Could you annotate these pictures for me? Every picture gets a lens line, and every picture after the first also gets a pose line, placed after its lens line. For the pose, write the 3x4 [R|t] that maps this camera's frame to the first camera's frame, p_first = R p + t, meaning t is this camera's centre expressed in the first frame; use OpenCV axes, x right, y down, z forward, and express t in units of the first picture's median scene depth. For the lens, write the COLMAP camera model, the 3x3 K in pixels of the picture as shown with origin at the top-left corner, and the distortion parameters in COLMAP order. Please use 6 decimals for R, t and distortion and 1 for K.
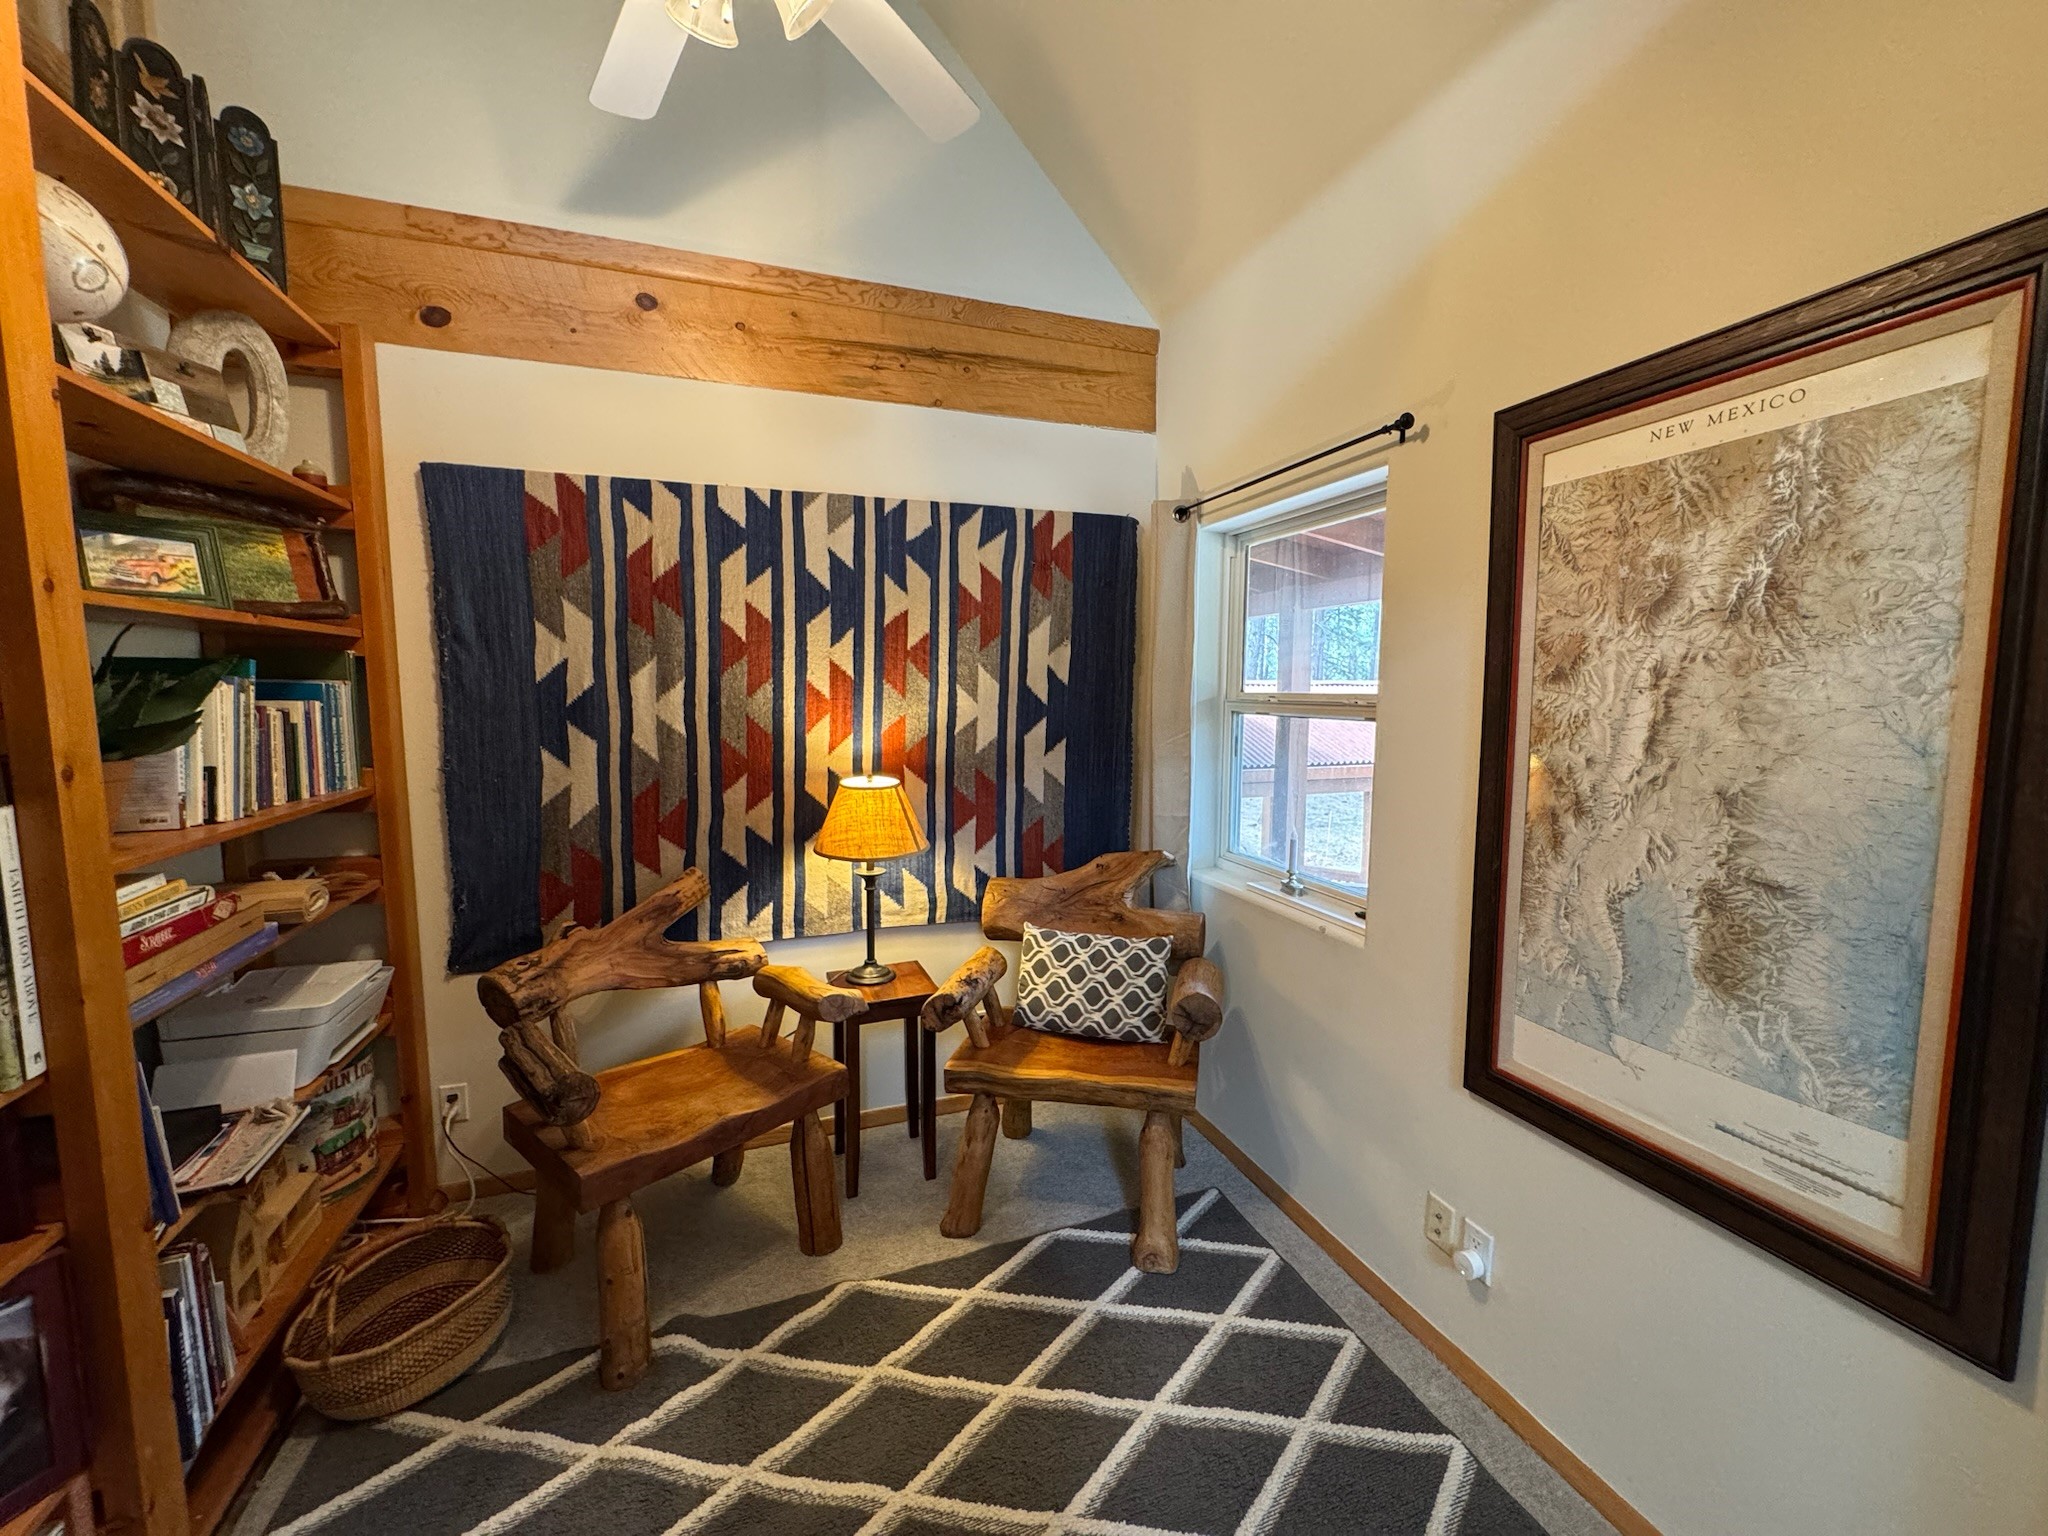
lens RADIAL K [[819.3, 0, 1026.5], [0, 819.3, 768.2], [0, 0, 1]] dist [0.000182, 0.000008]
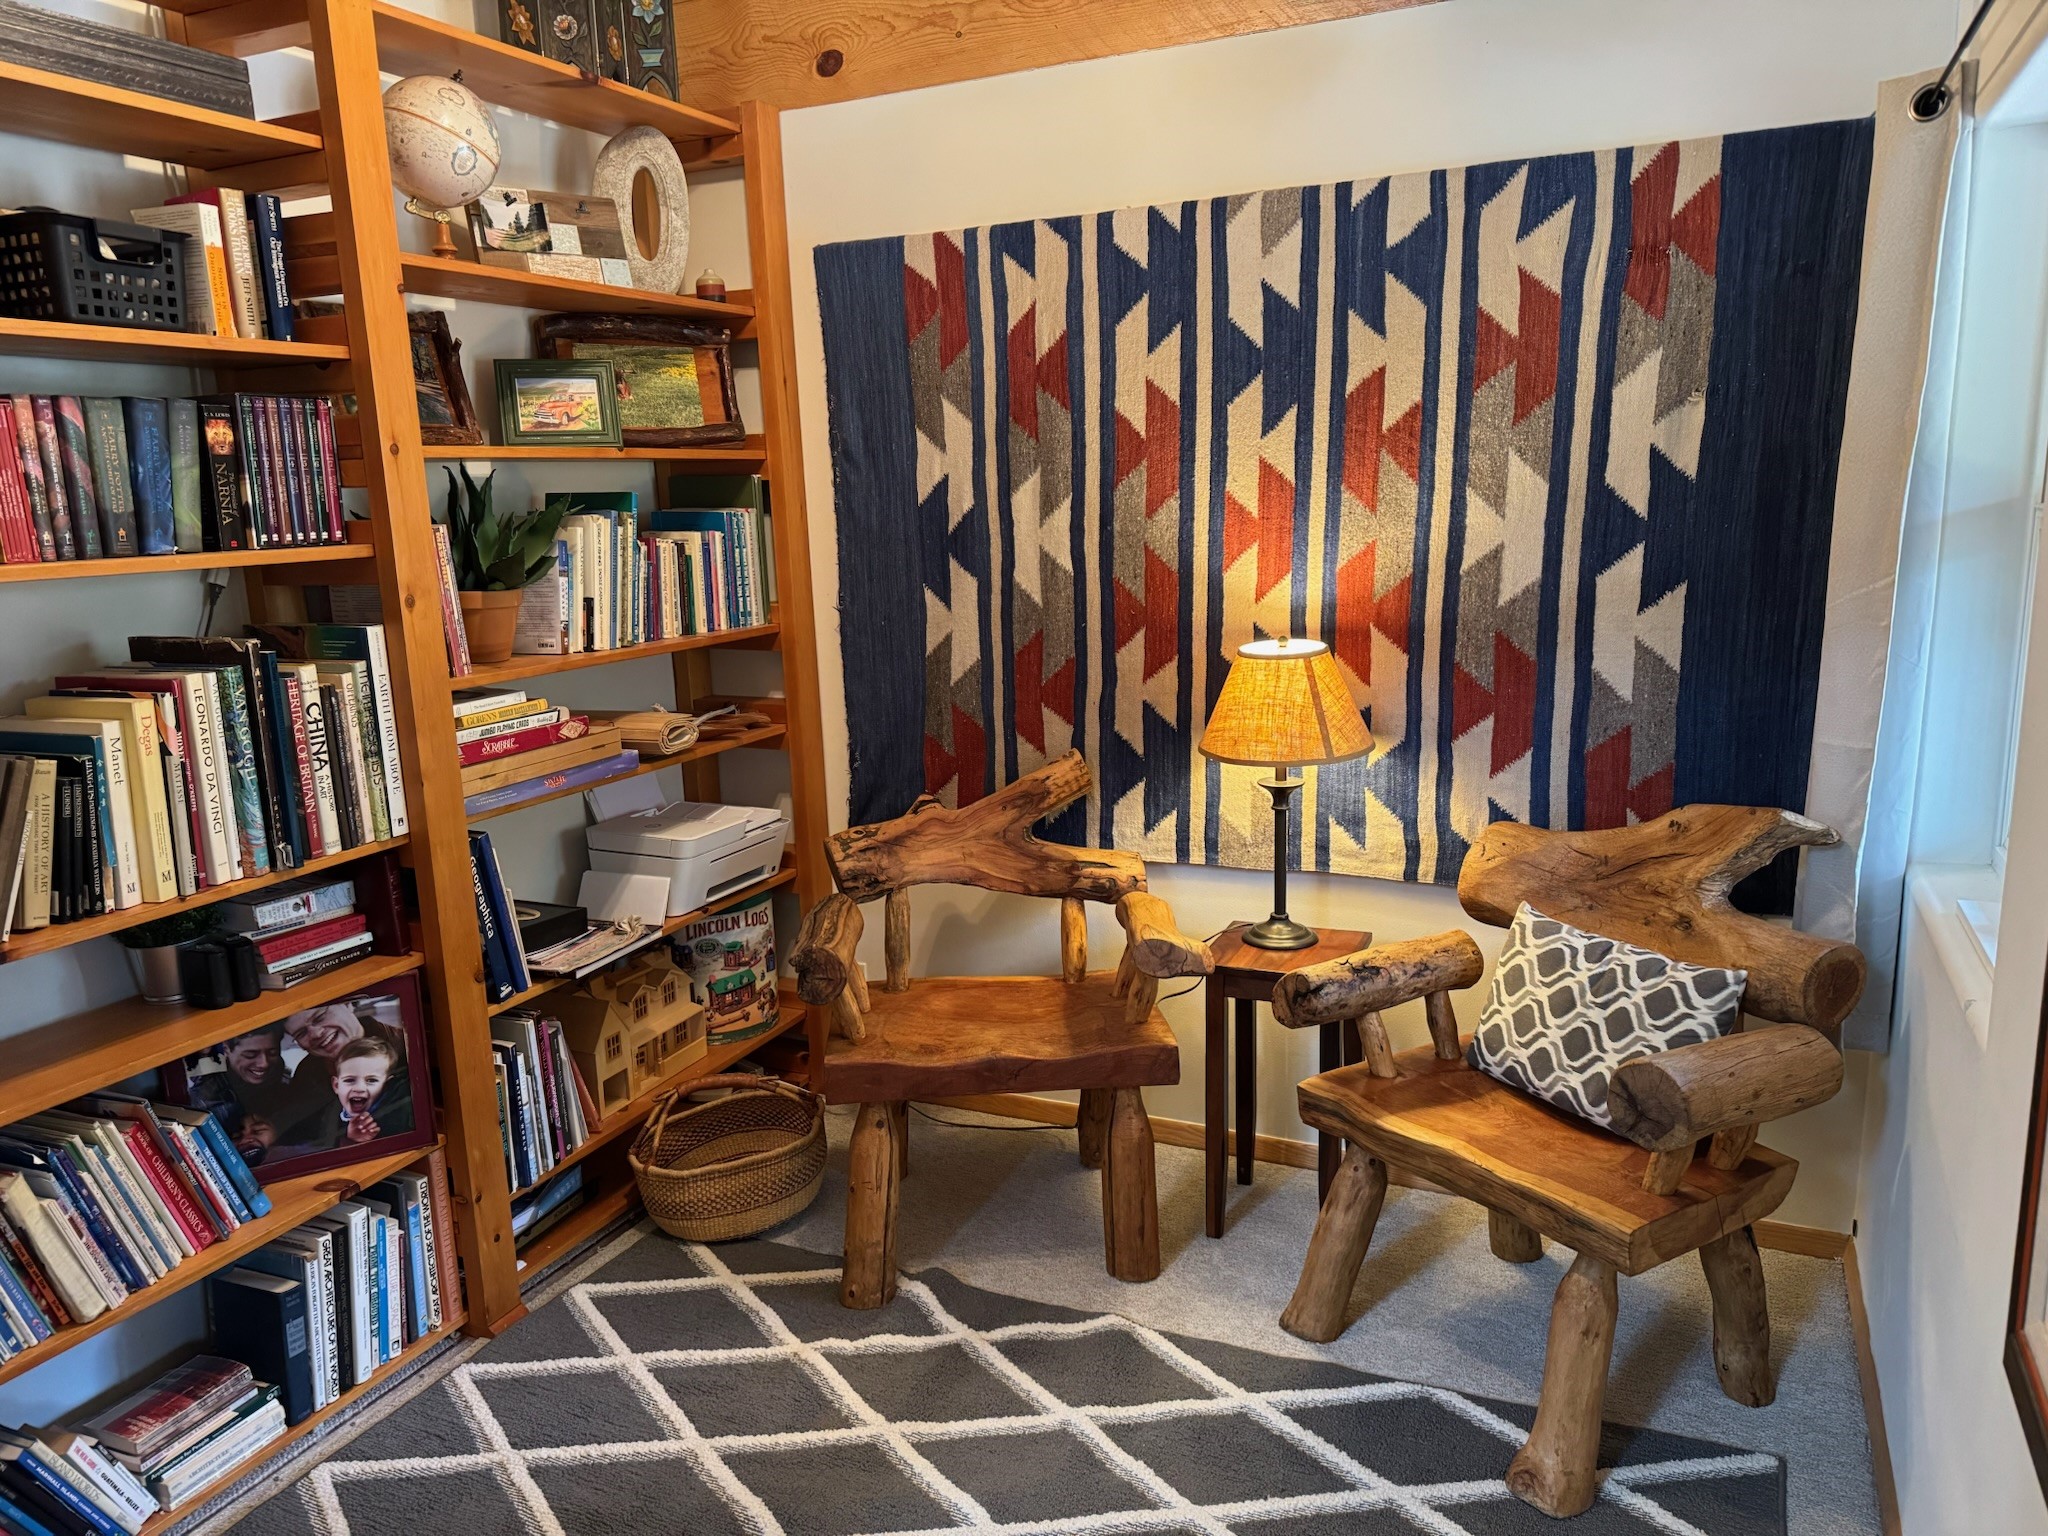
lens RADIAL K [[1442.5, 0, 1033.1], [0, 1442.5, 772.7], [0, 0, 1]] dist [0.210619, -0.463509]
pose [[0.710221, 0.111192, -0.695142, 0.526383], [-0.034983, 0.991802, 0.122903, -0.021079], [0.703109, -0.062970, 0.708288, 0.026480]]
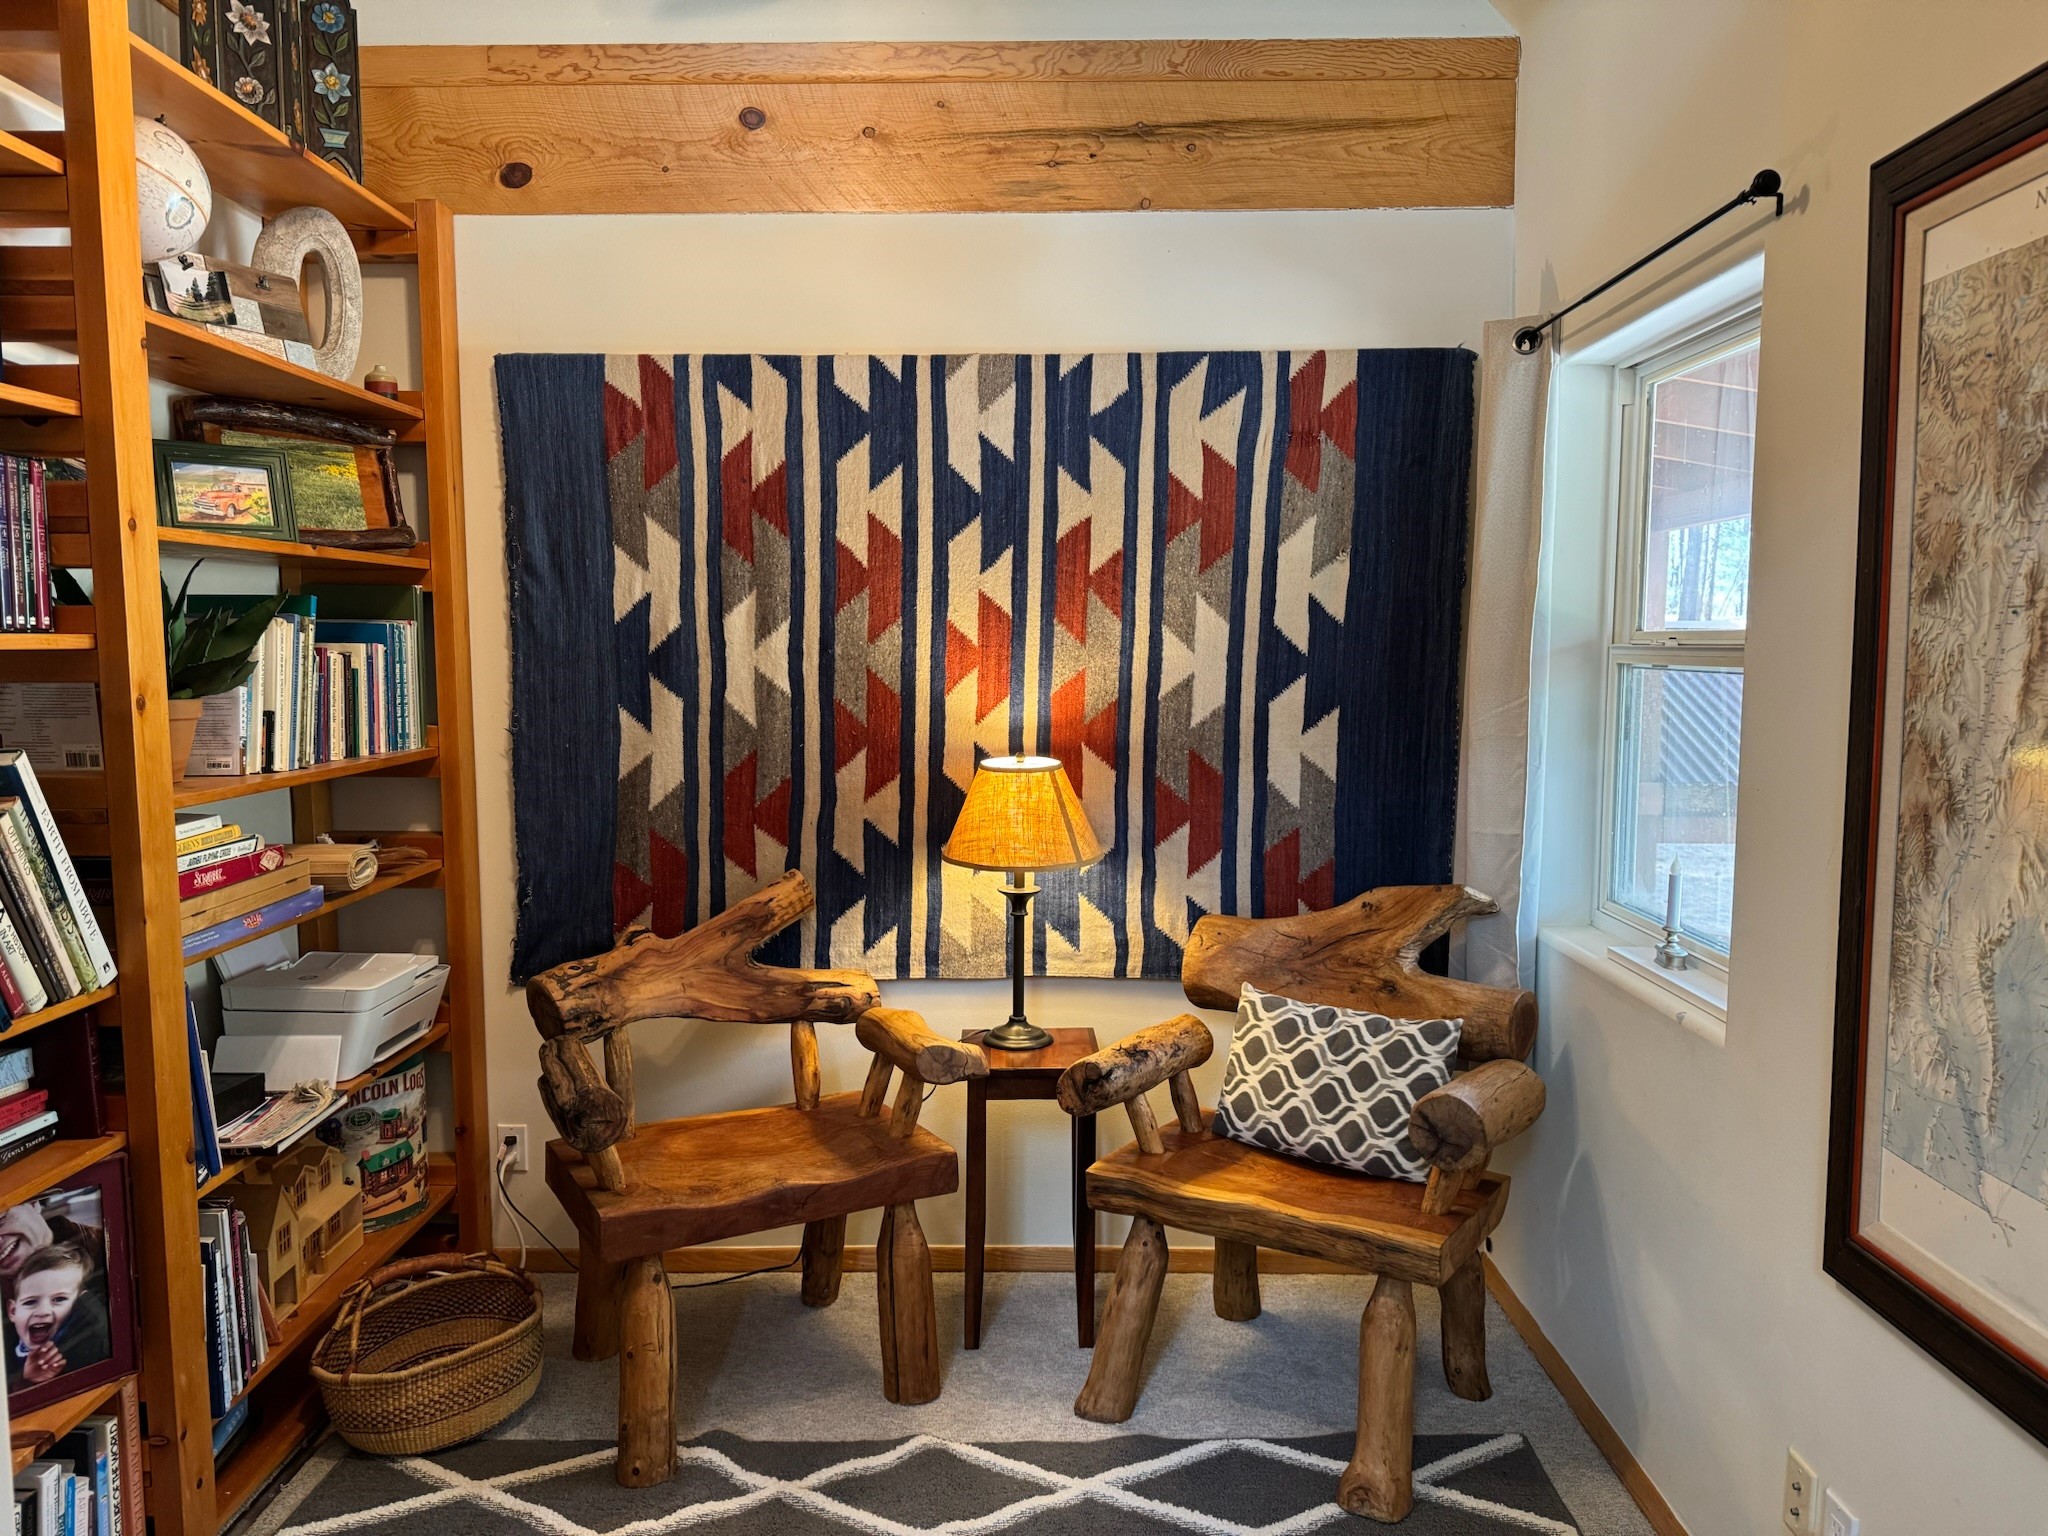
lens RADIAL K [[1432.8, 0, 1023.4], [0, 1432.8, 777.9], [0, 0, 1]] dist [0.129238, -0.202857]
pose [[0.936883, 0.028878, -0.348447, 0.261291], [-0.031001, 0.999519, -0.000516, 0.033010], [0.348265, 0.011286, 0.937328, -0.172171]]
